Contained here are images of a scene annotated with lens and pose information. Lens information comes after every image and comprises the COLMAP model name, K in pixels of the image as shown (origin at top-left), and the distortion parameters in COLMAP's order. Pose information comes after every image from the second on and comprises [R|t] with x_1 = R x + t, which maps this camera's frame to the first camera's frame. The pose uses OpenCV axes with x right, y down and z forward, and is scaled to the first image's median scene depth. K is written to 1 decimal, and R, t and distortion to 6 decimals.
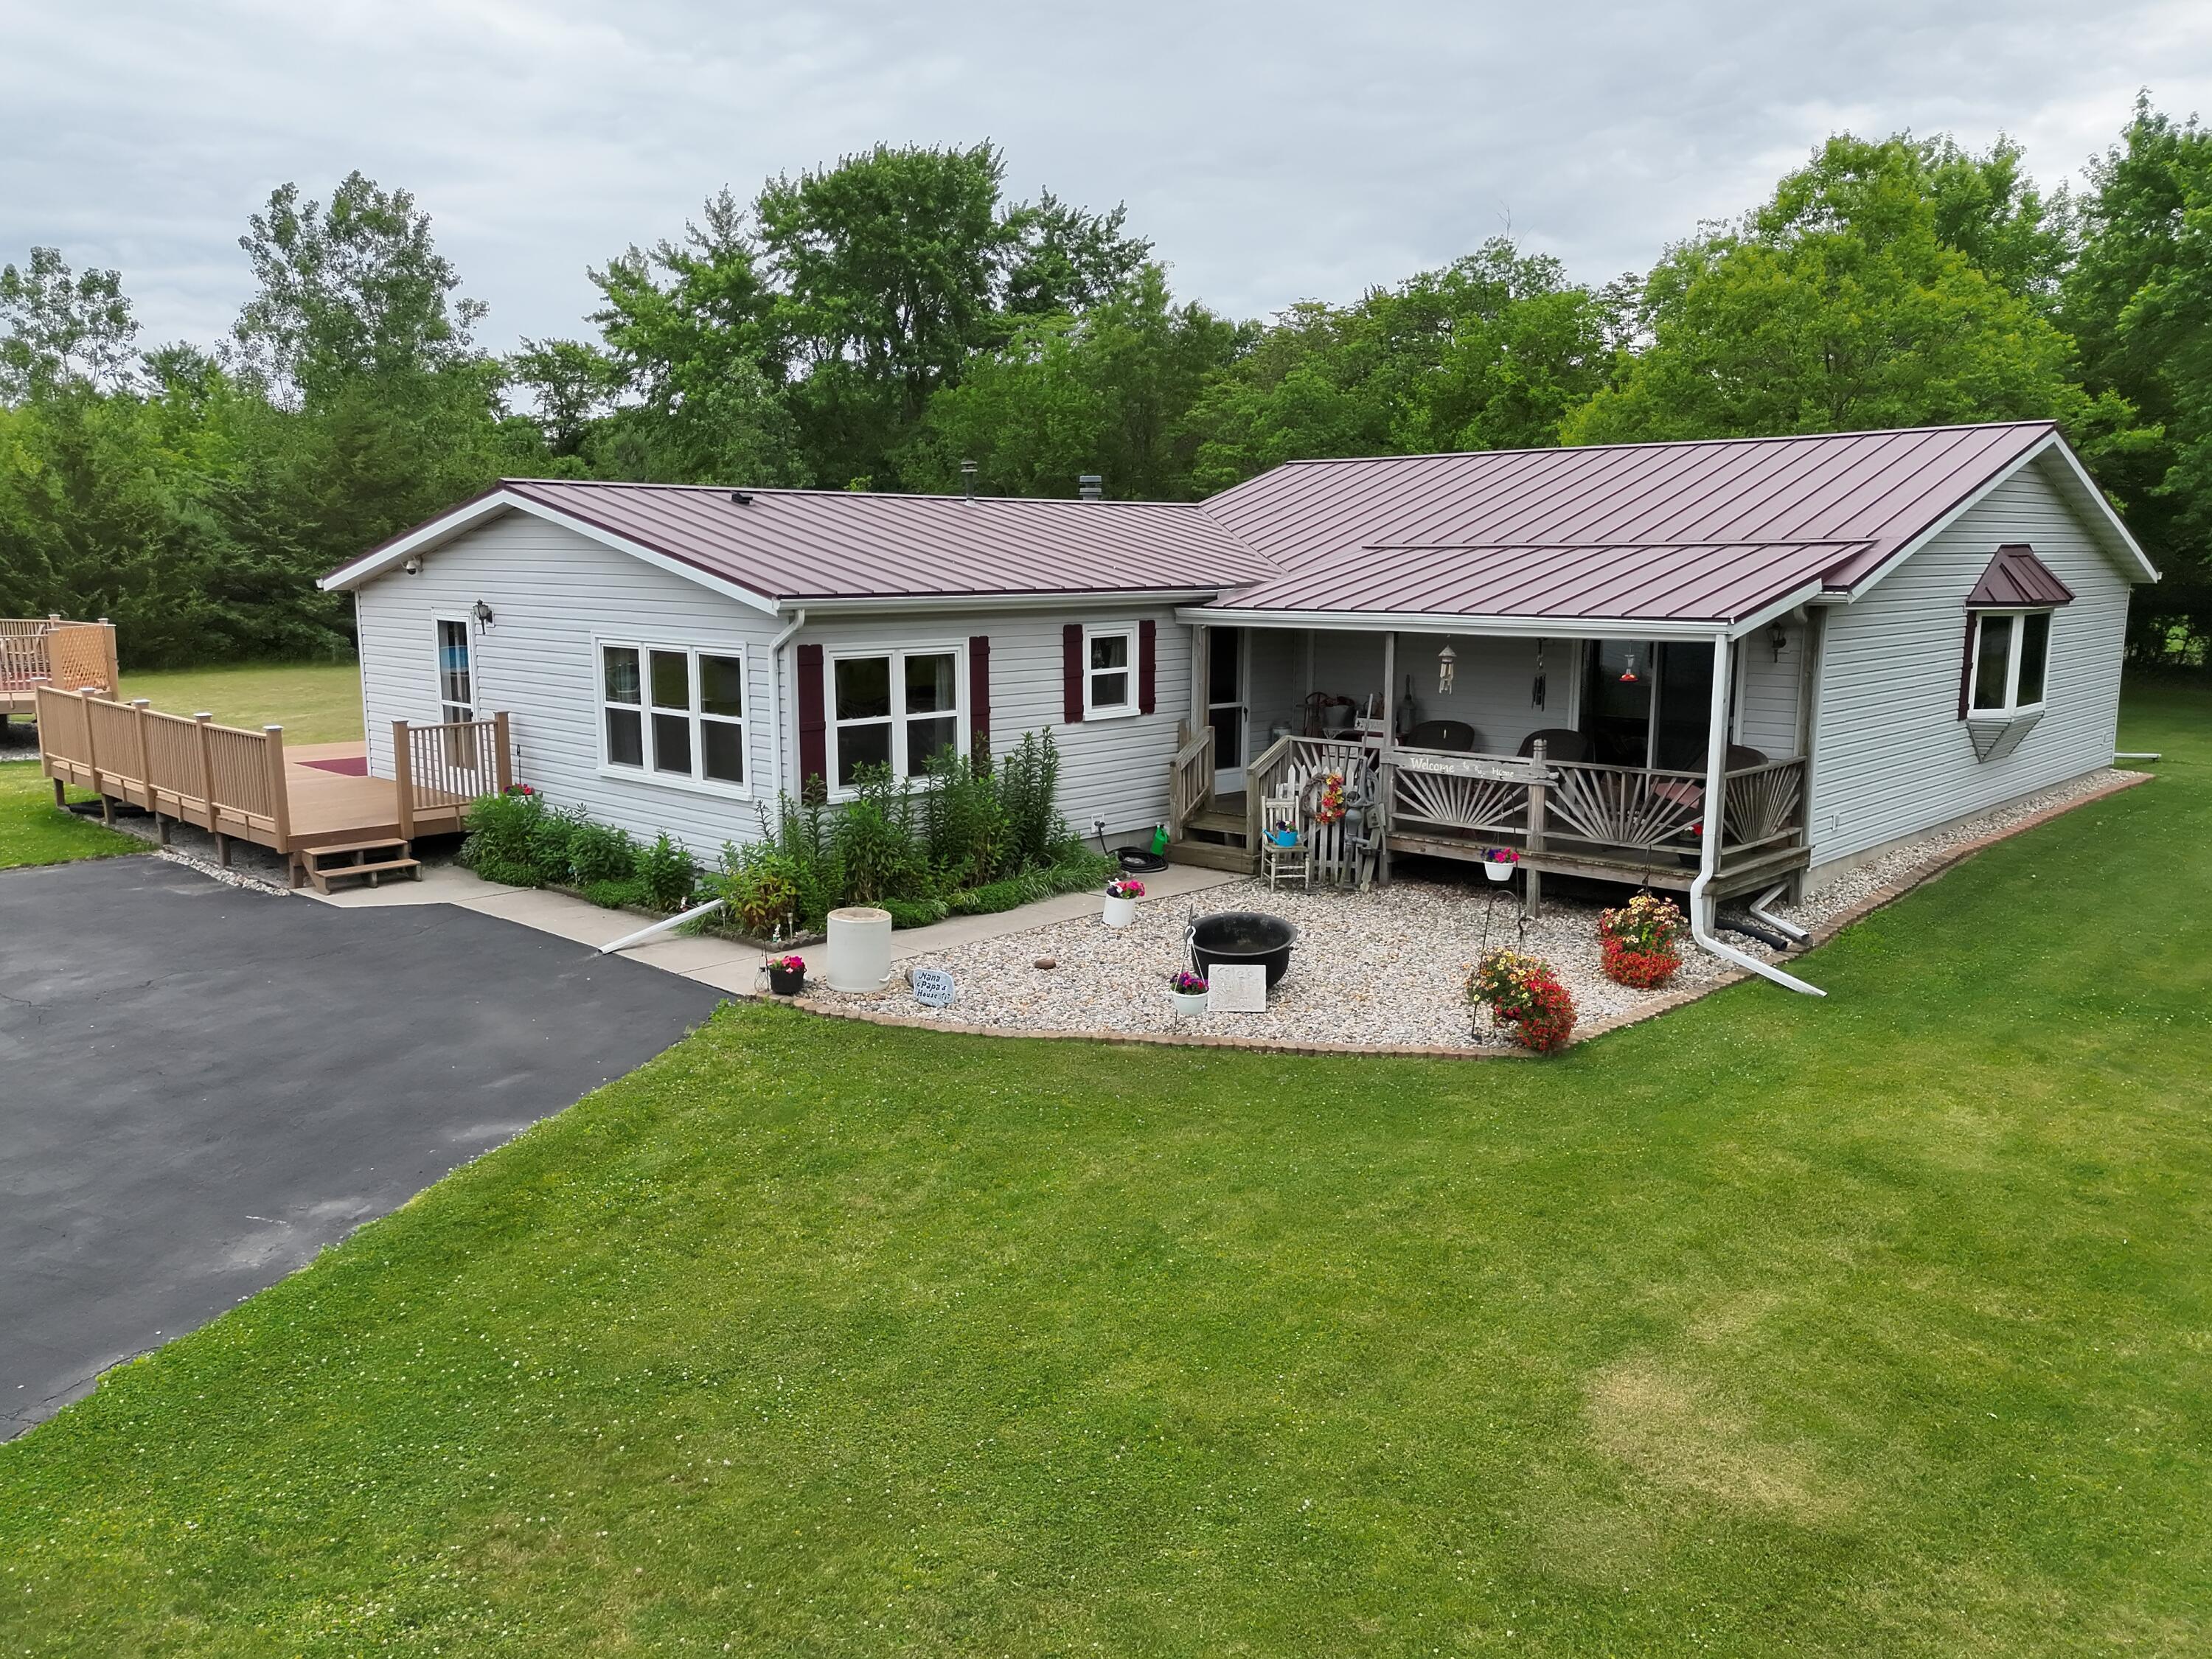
lens RADIAL K [[1673.1, 0, 1102.0], [0, 1673.1, 831.8], [0, 0, 1]] dist [0.086188, -0.084509]
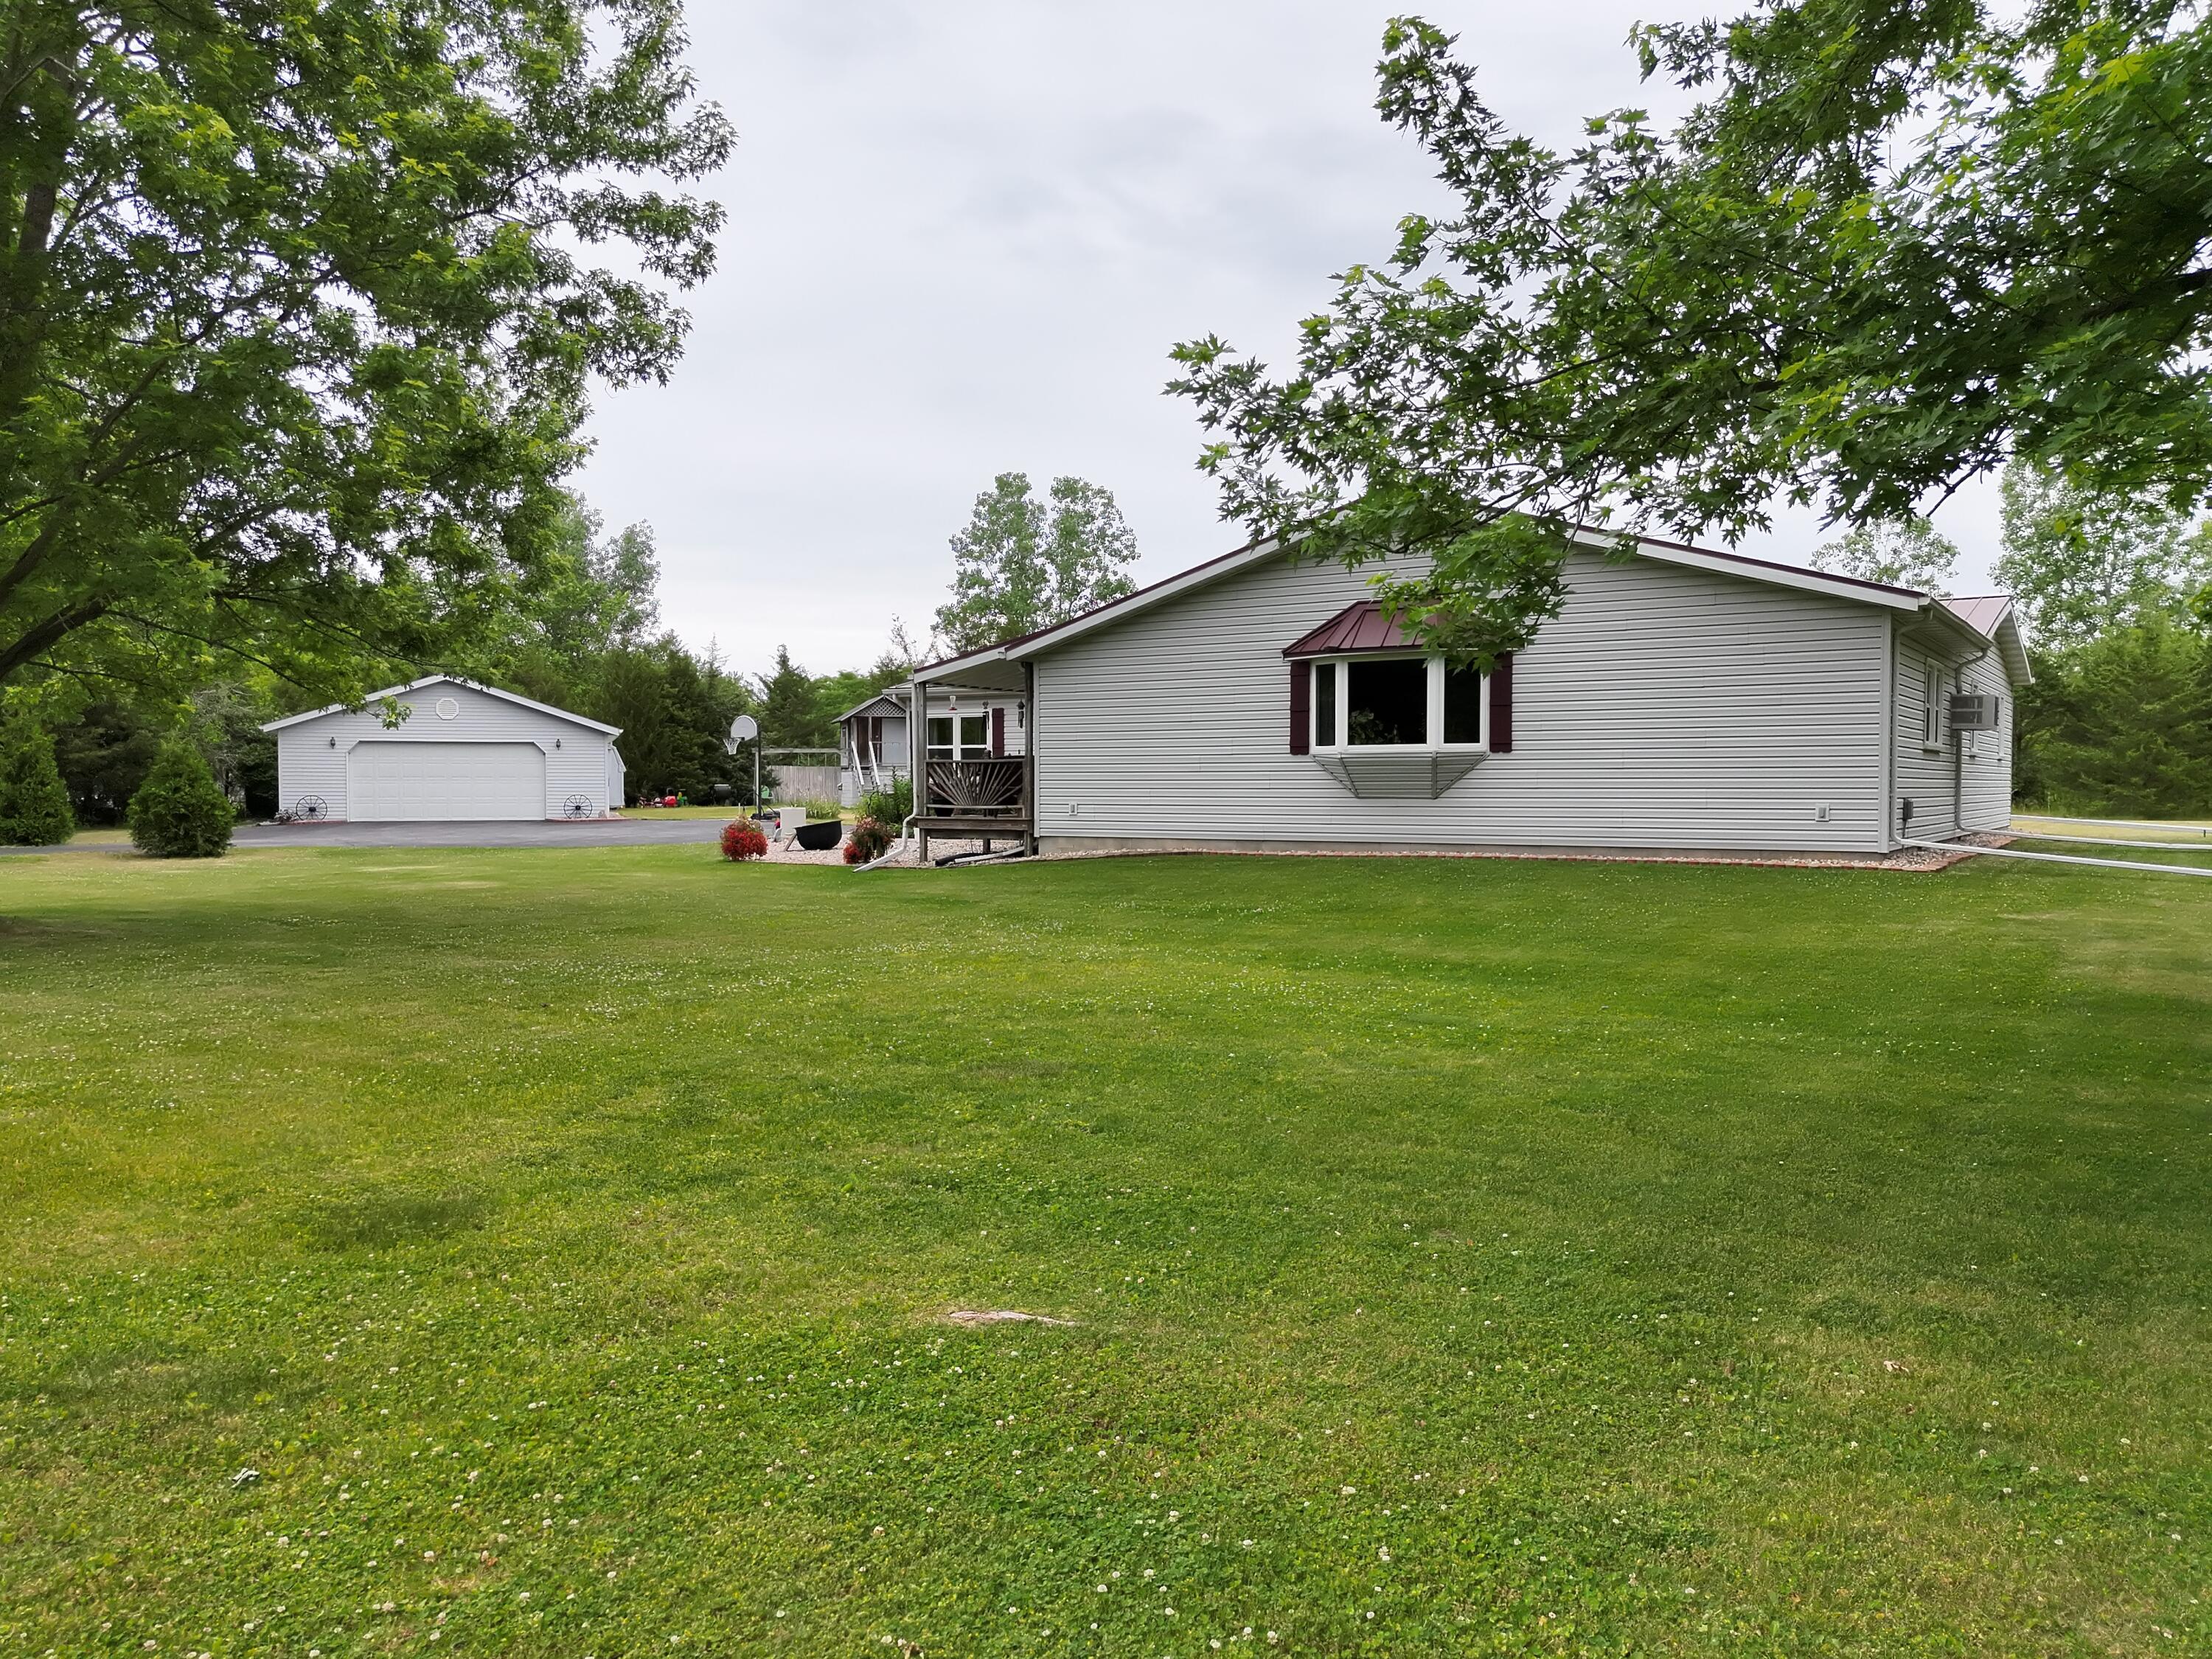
lens RADIAL K [[1676.4, 0, 1094.1], [0, 1676.4, 831.6], [0, 0, 1]] dist [0.078884, -0.076606]
pose [[0.173559, 0.025777, -0.984486, 1.779833], [-0.160801, 0.986984, -0.002506, 0.013018], [0.971607, 0.158741, 0.175445, 0.740325]]
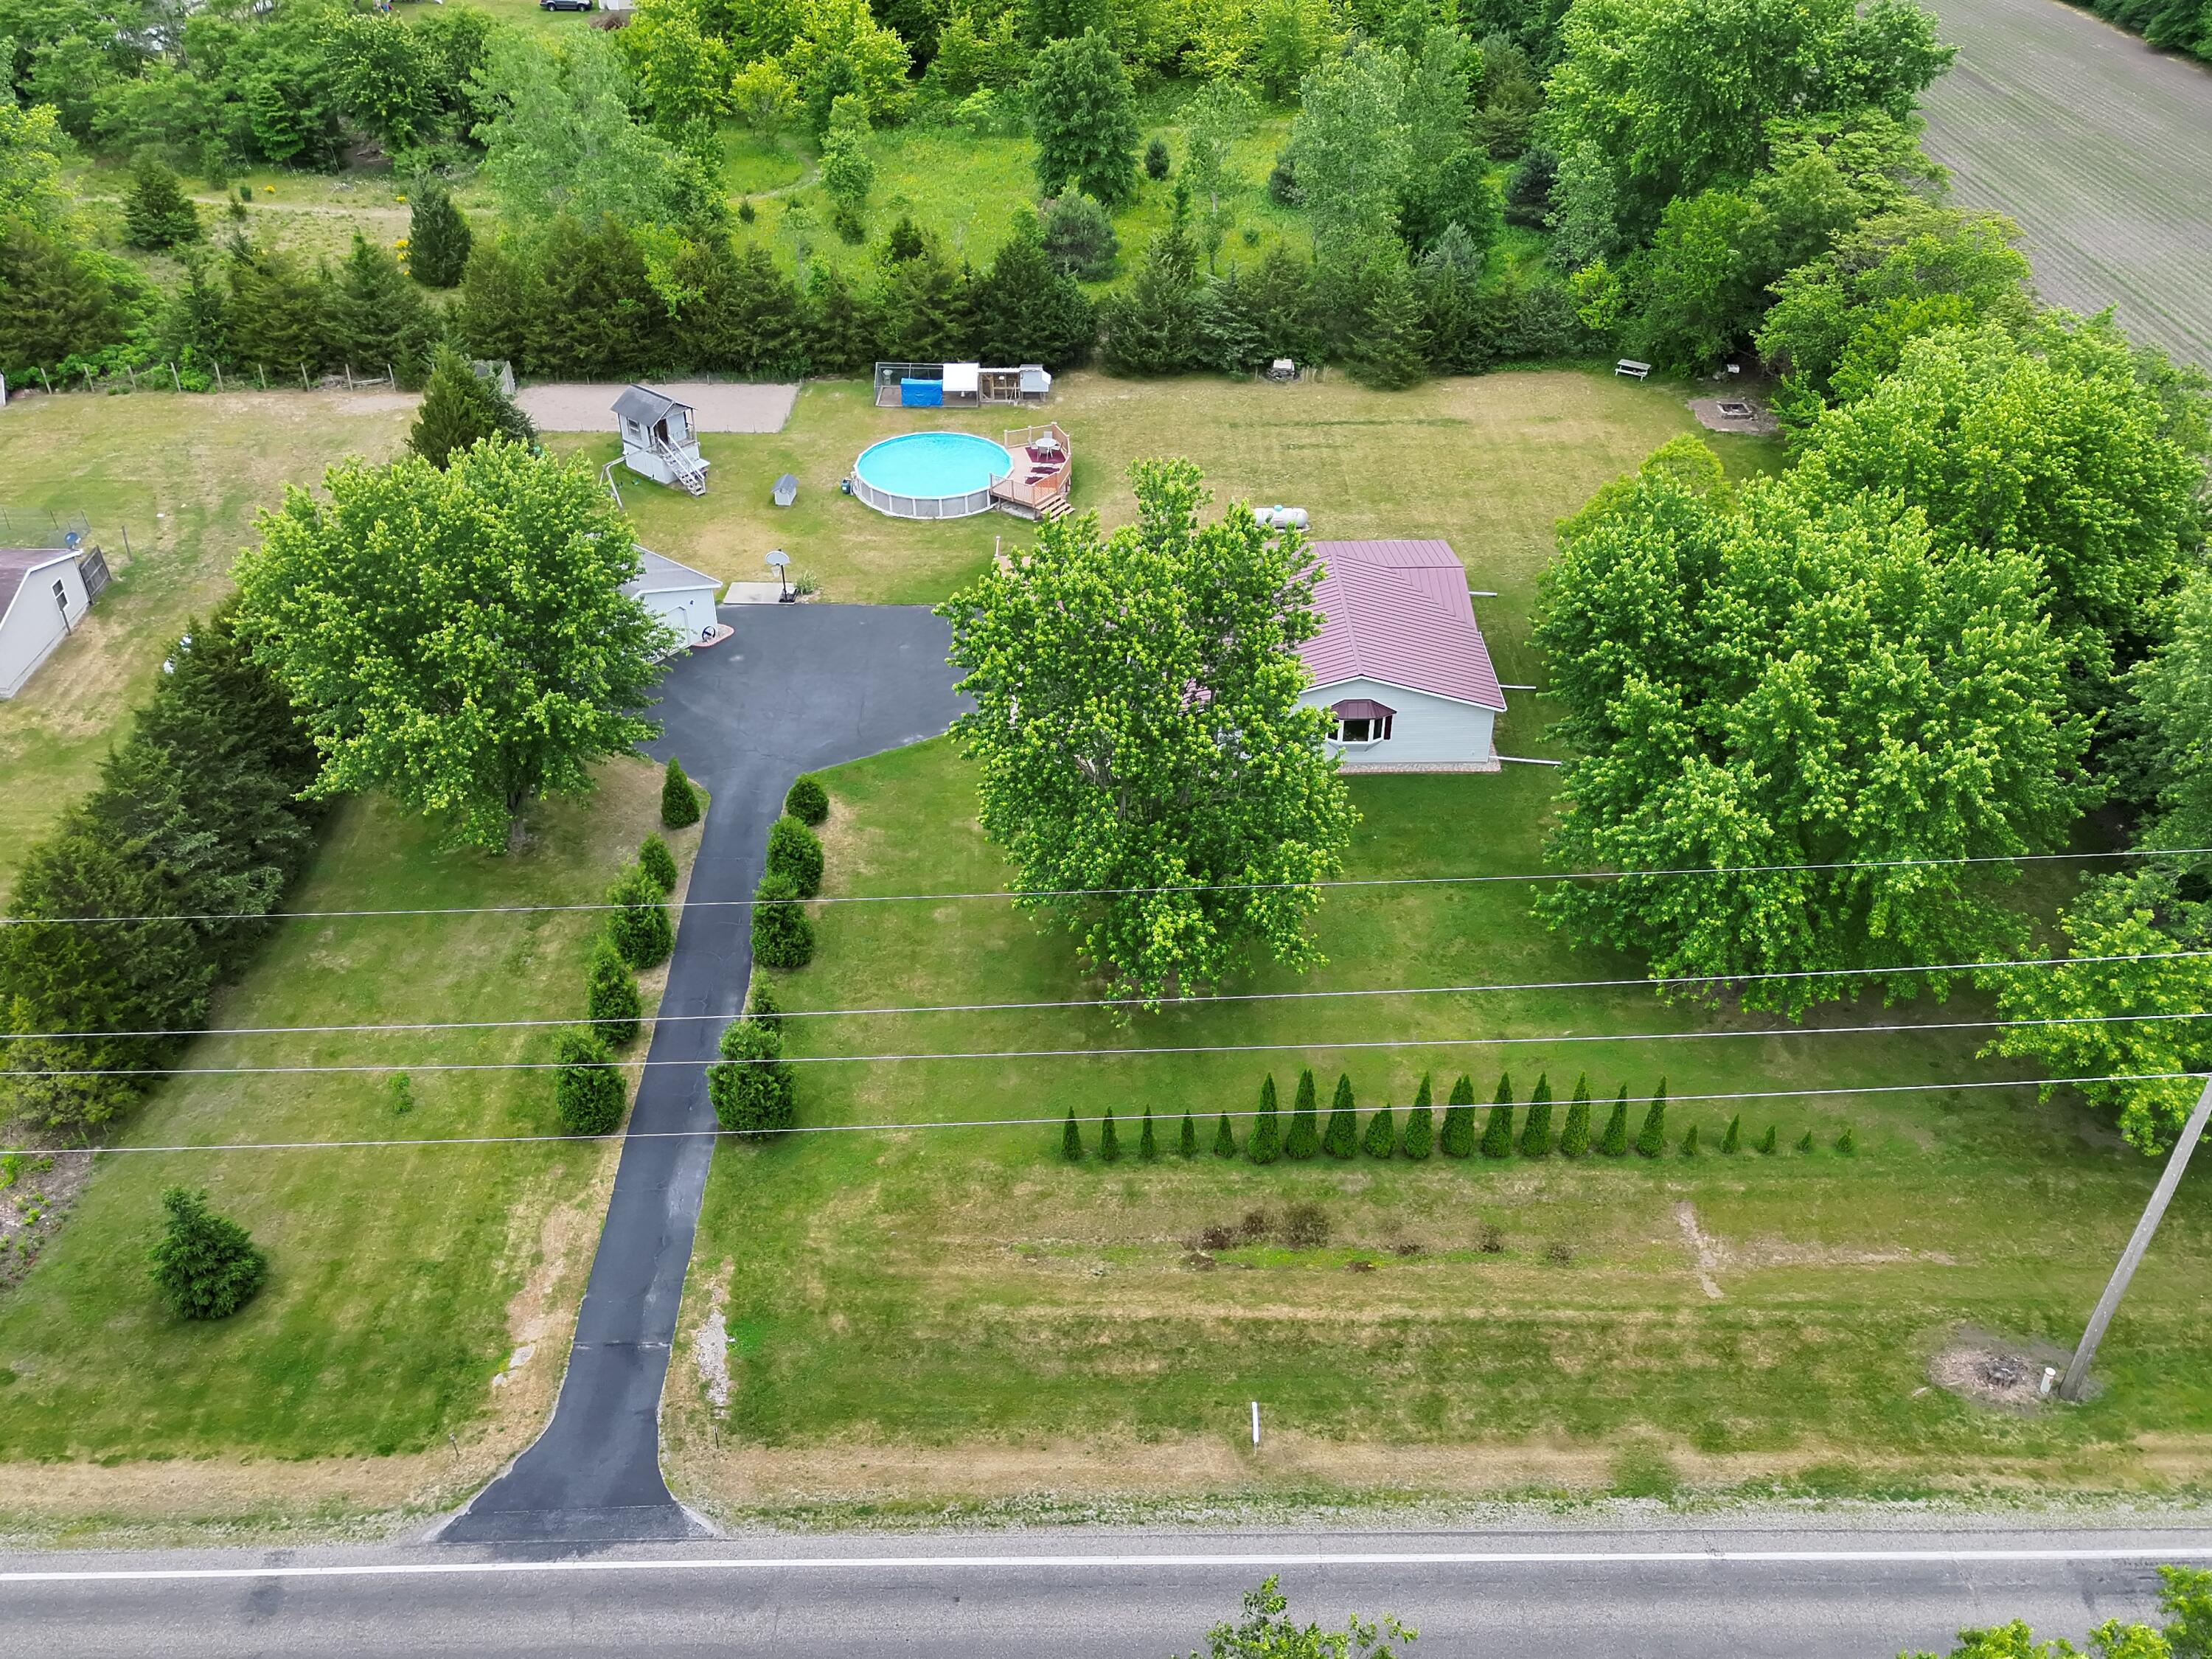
lens RADIAL K [[1871.4, 0, 1106.9], [0, 1871.4, 833.3], [0, 0, 1]] dist [0.055773, -0.023443]
pose [[0.691794, 0.415214, -0.590778, 2.937223], [-0.119773, 0.872793, 0.473167, -1.930528], [0.712092, -0.256575, 0.653524, -2.239086]]
